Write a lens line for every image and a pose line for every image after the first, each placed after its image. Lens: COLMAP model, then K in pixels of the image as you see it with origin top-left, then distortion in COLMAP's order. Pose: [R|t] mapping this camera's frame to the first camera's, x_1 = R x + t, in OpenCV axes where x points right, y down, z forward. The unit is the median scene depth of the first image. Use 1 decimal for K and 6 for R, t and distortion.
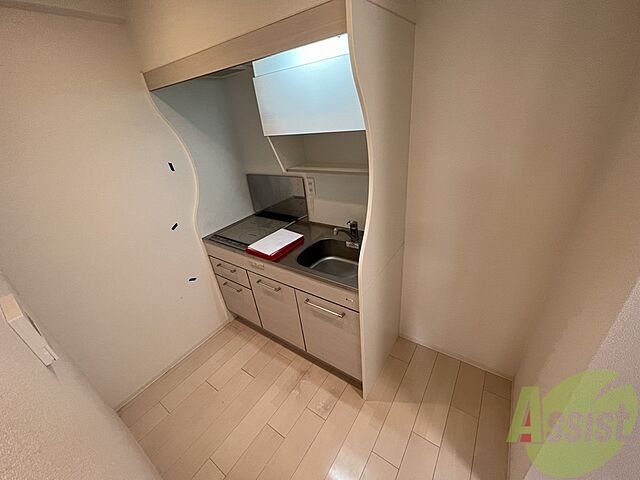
lens RADIAL K [[256.1, 0, 317.3], [0, 256.1, 240.1], [0, 0, 1]] dist [-0.003116, 0.000828]
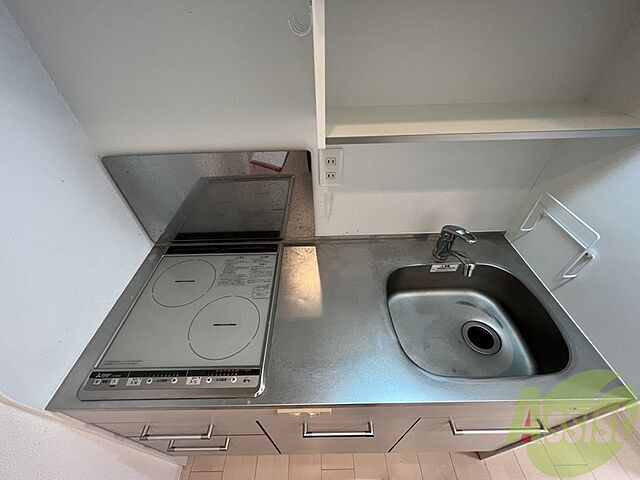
lens RADIAL K [[255.0, 0, 320.6], [0, 255.0, 238.5], [0, 0, 1]] dist [-0.000178, 0.000171]
pose [[0.809346, -0.325532, 0.488863, -0.279491], [0.216196, 0.939028, 0.267368, -0.211377], [-0.546093, -0.110703, 0.830378, 0.630760]]
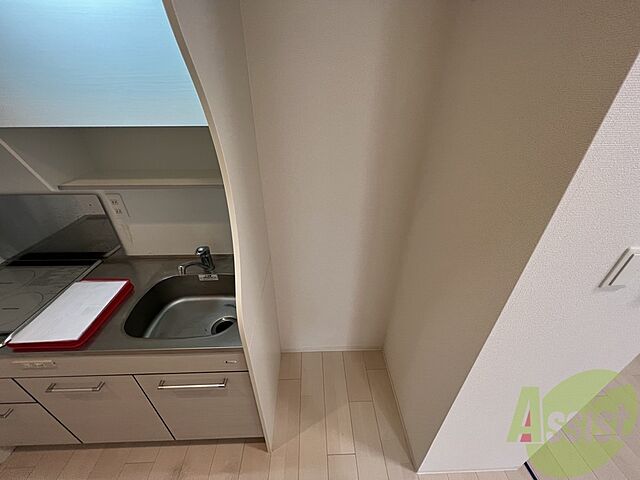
lens RADIAL K [[256.1, 0, 319.2], [0, 256.1, 242.2], [0, 0, 1]] dist [-0.003116, 0.000828]
pose [[0.788120, -0.222748, 0.573804, -0.013384], [0.194962, 0.974562, 0.110539, -0.090404], [-0.583830, 0.024752, 0.811499, 0.179322]]
